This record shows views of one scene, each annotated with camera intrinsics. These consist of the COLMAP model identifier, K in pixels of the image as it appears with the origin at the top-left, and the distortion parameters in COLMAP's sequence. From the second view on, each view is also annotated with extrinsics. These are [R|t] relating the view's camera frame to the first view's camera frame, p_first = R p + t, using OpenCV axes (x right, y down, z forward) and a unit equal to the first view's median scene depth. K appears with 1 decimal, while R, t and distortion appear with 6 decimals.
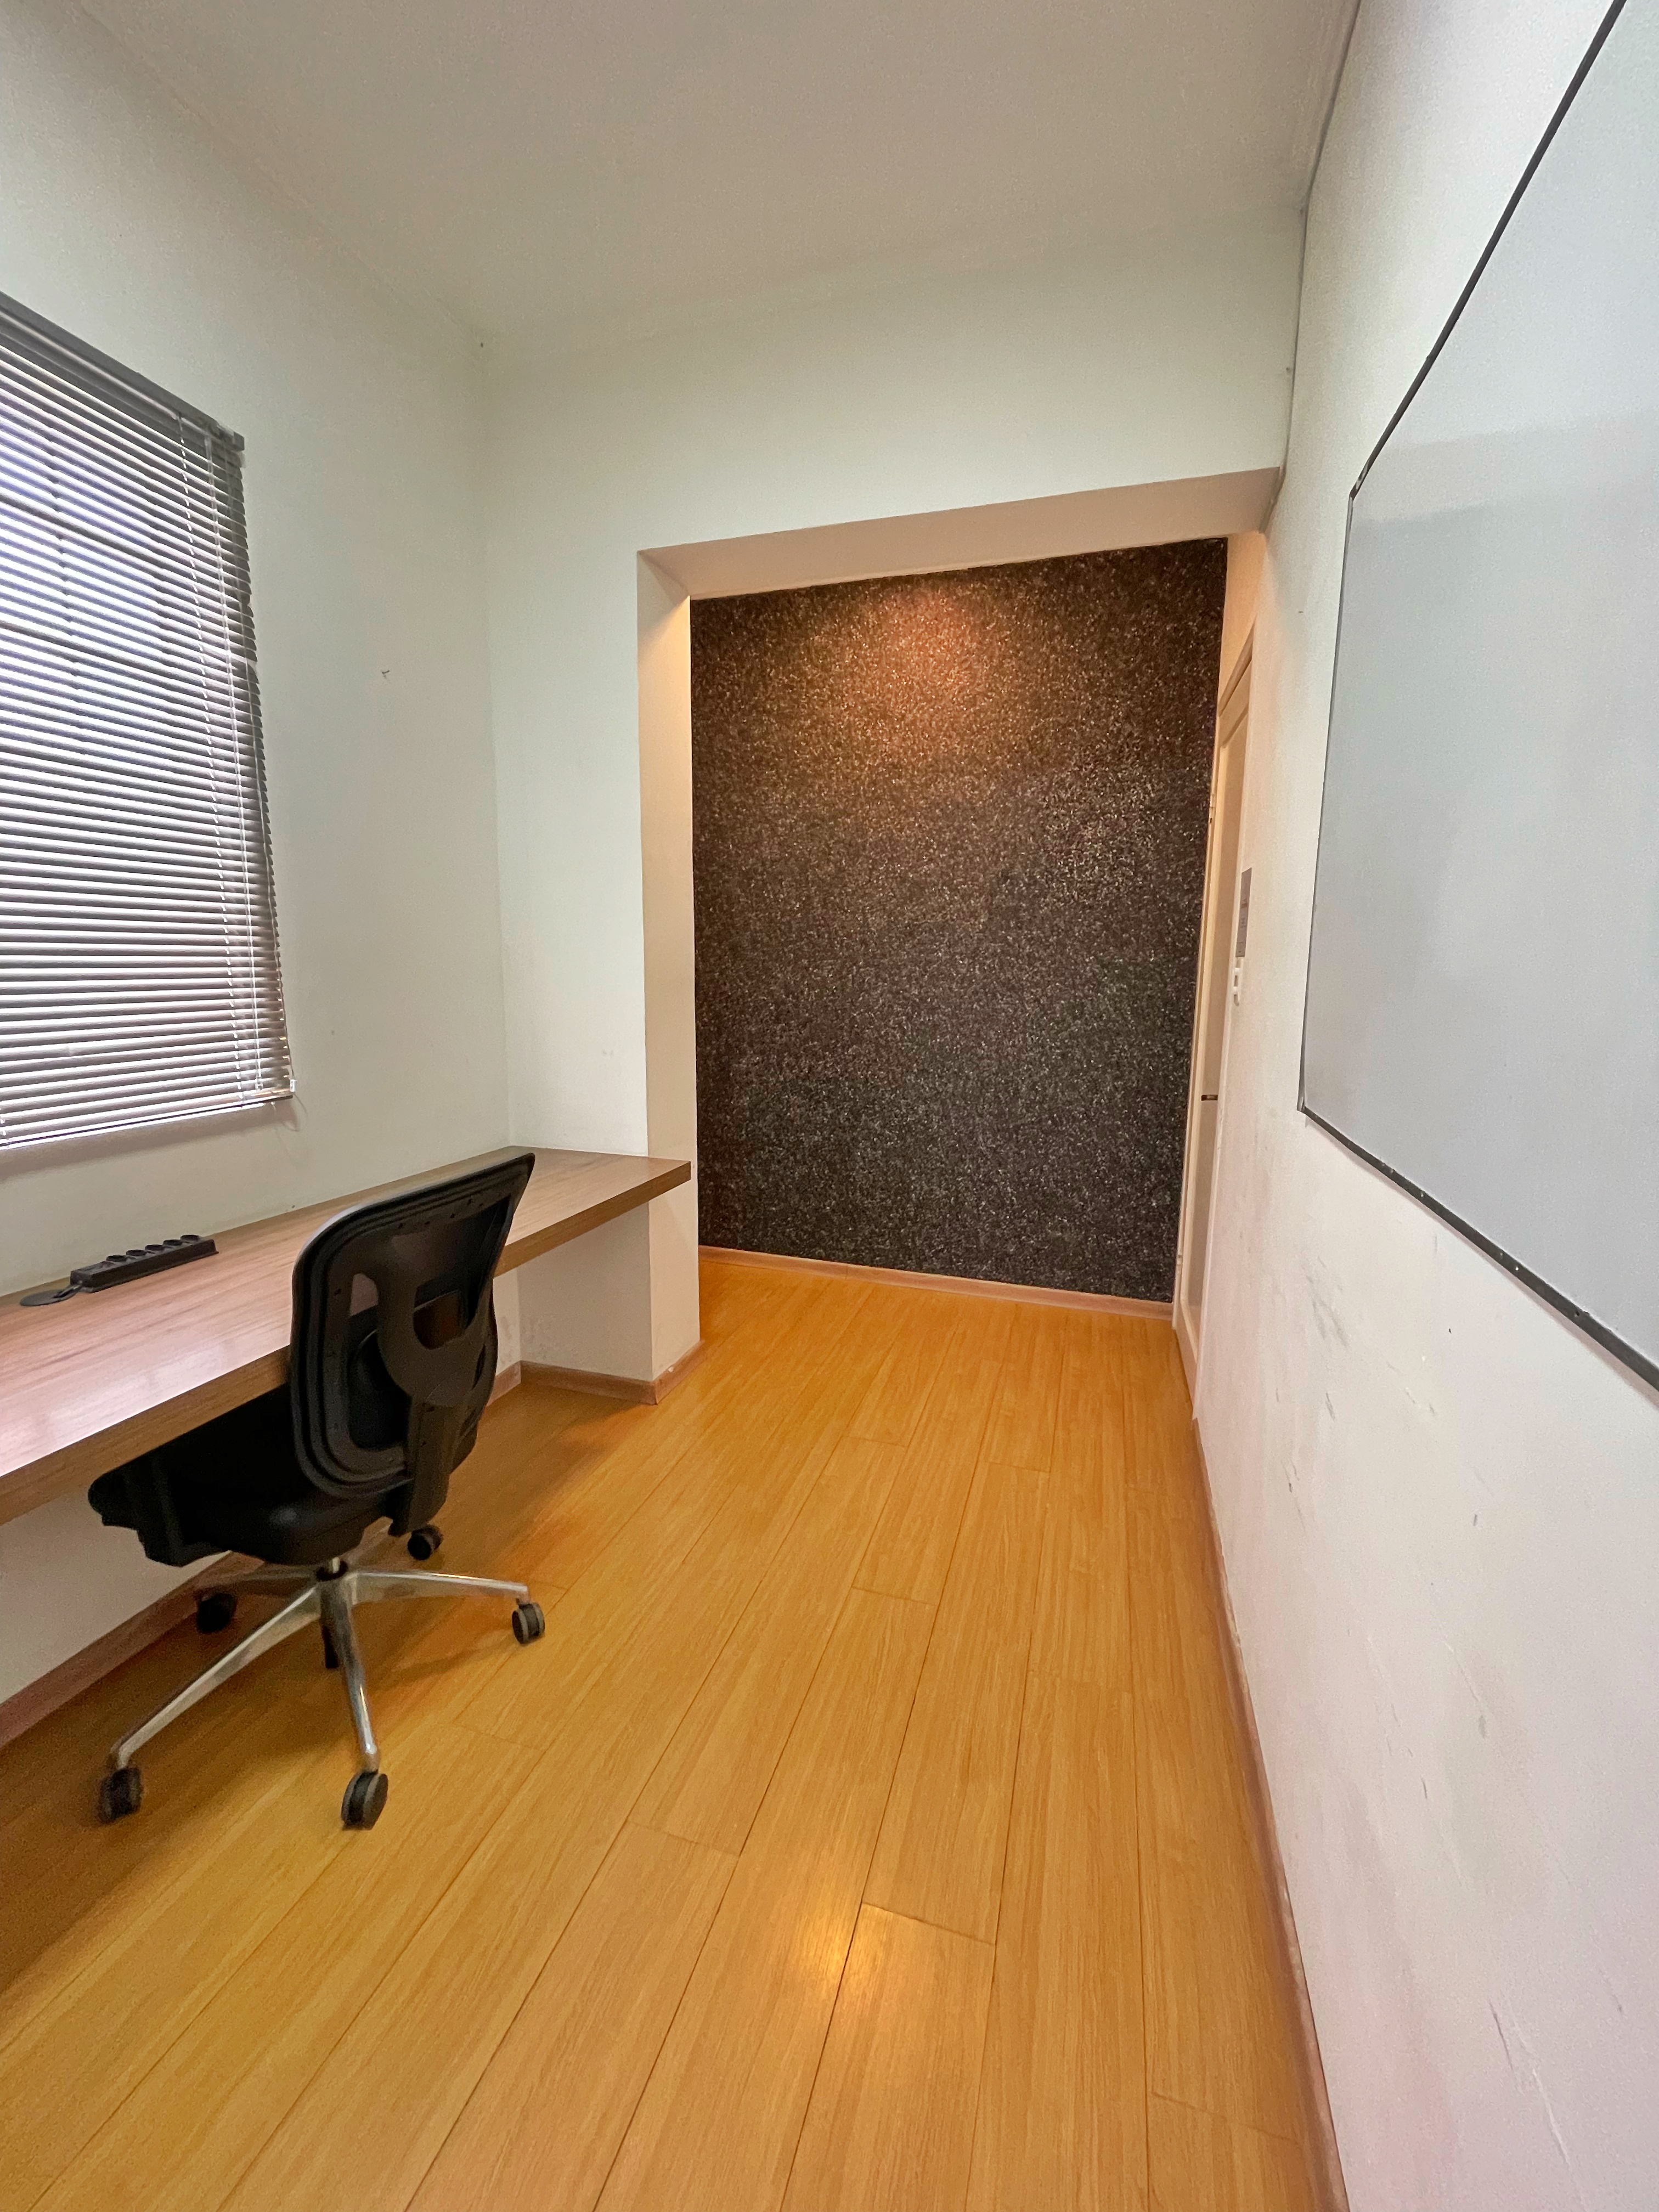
lens RADIAL K [[888.0, 0, 835.9], [0, 888.0, 1099.1], [0, 0, 1]] dist [-0.001525, -0.000394]
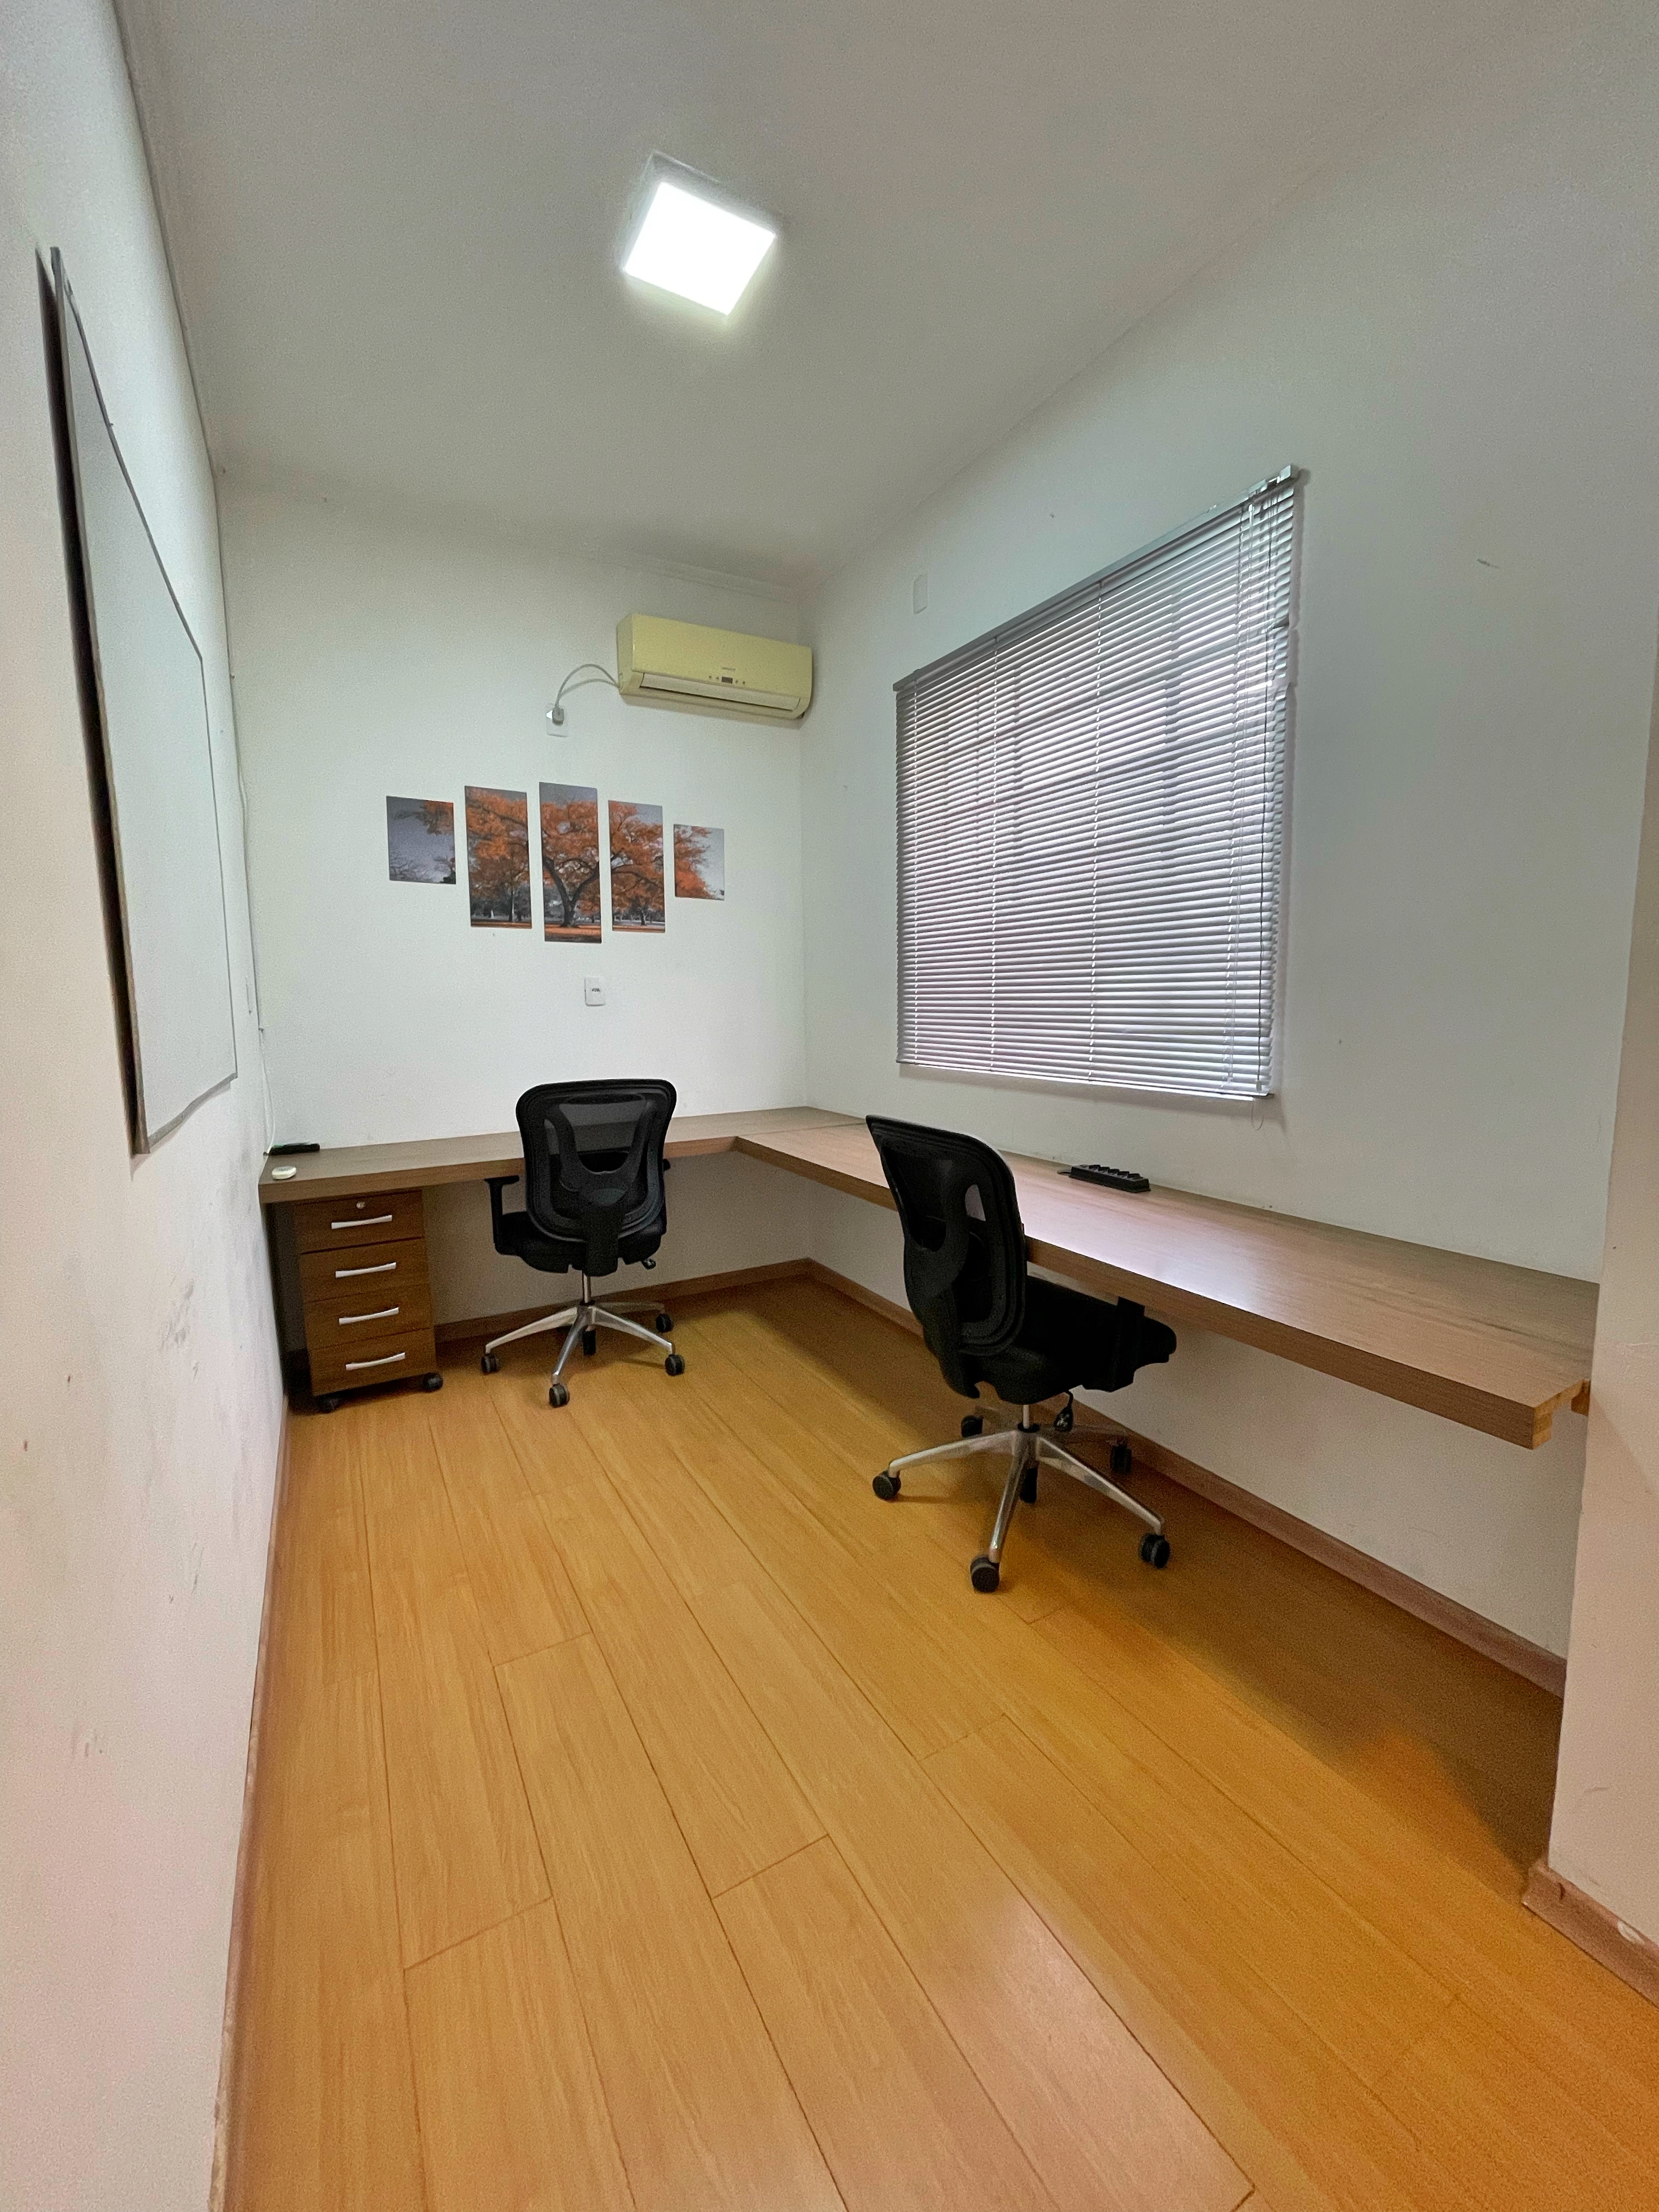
lens RADIAL K [[888.0, 0, 835.9], [0, 888.0, 1099.1], [0, 0, 1]] dist [-0.001525, -0.000394]
pose [[-0.684180, 0.083449, -0.724524, 0.575184], [-0.105785, 0.971572, 0.211797, -0.203018], [0.721601, 0.221551, -0.655902, 1.621026]]
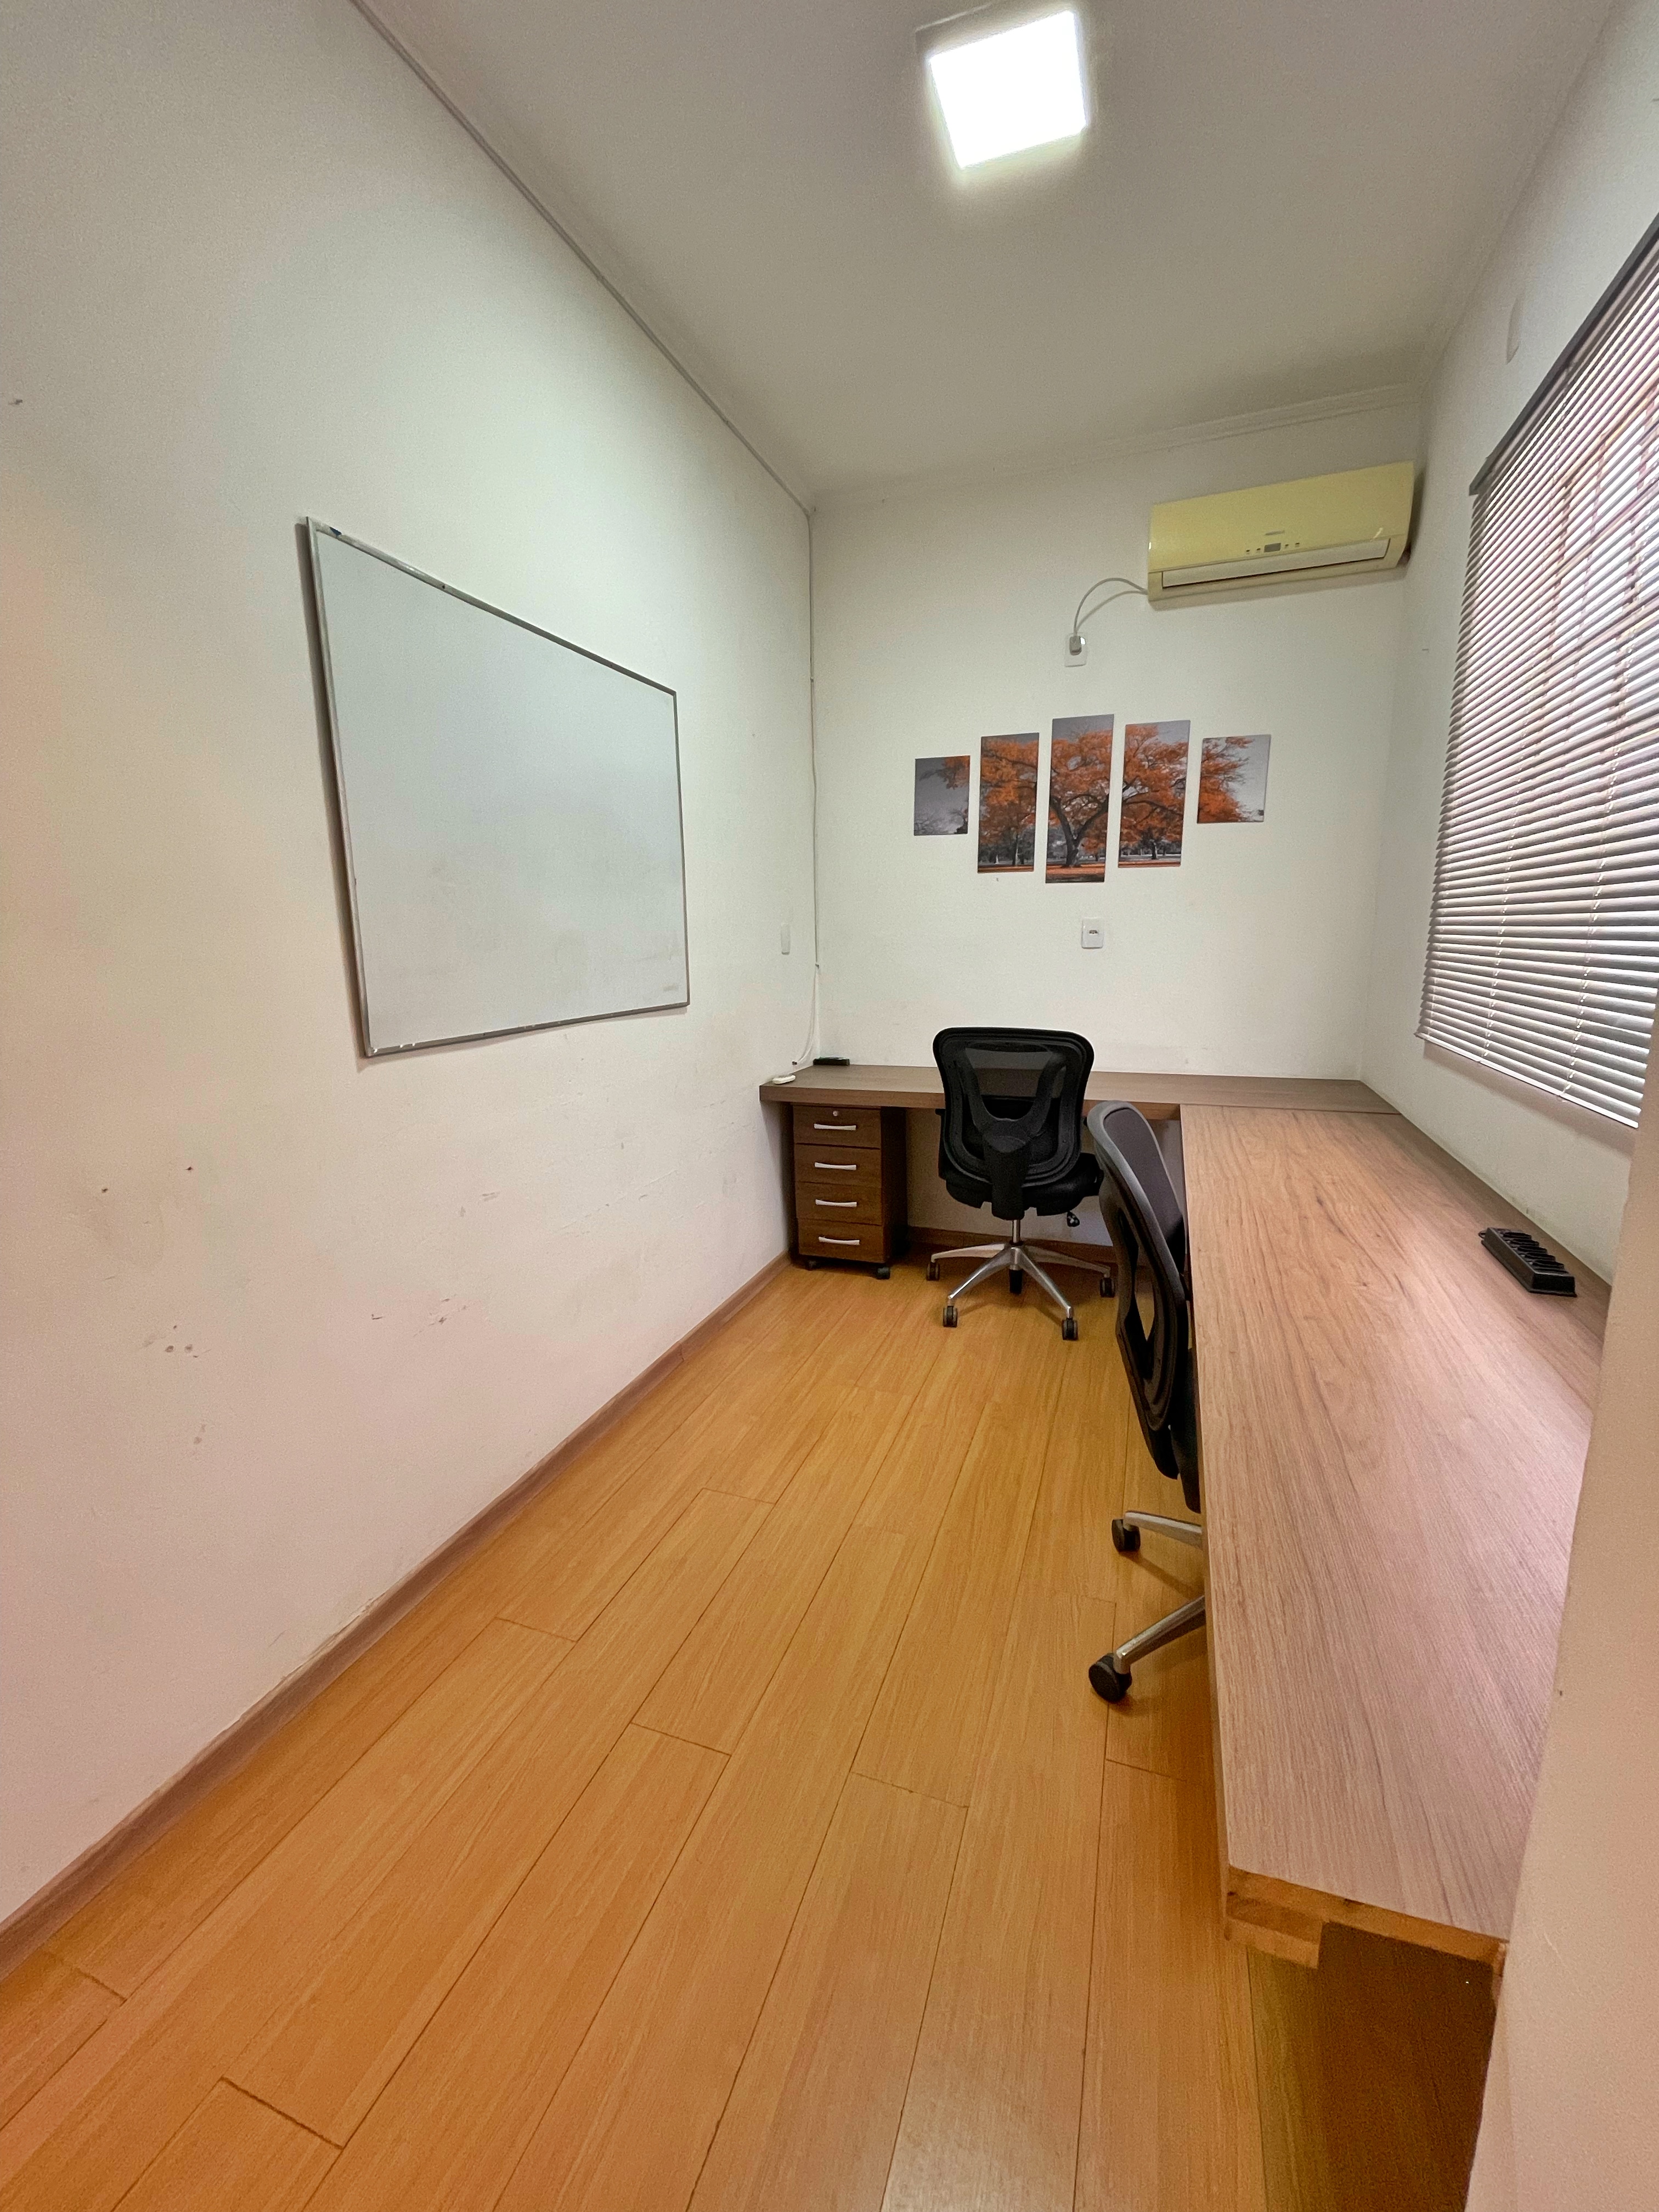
lens RADIAL K [[888.0, 0, 835.9], [0, 888.0, 1099.1], [0, 0, 1]] dist [-0.001525, -0.000394]
pose [[-0.998594, -0.003090, 0.052924, -0.134226], [0.014790, 0.942424, 0.334093, -0.276992], [-0.050909, 0.334406, -0.941053, 1.843651]]
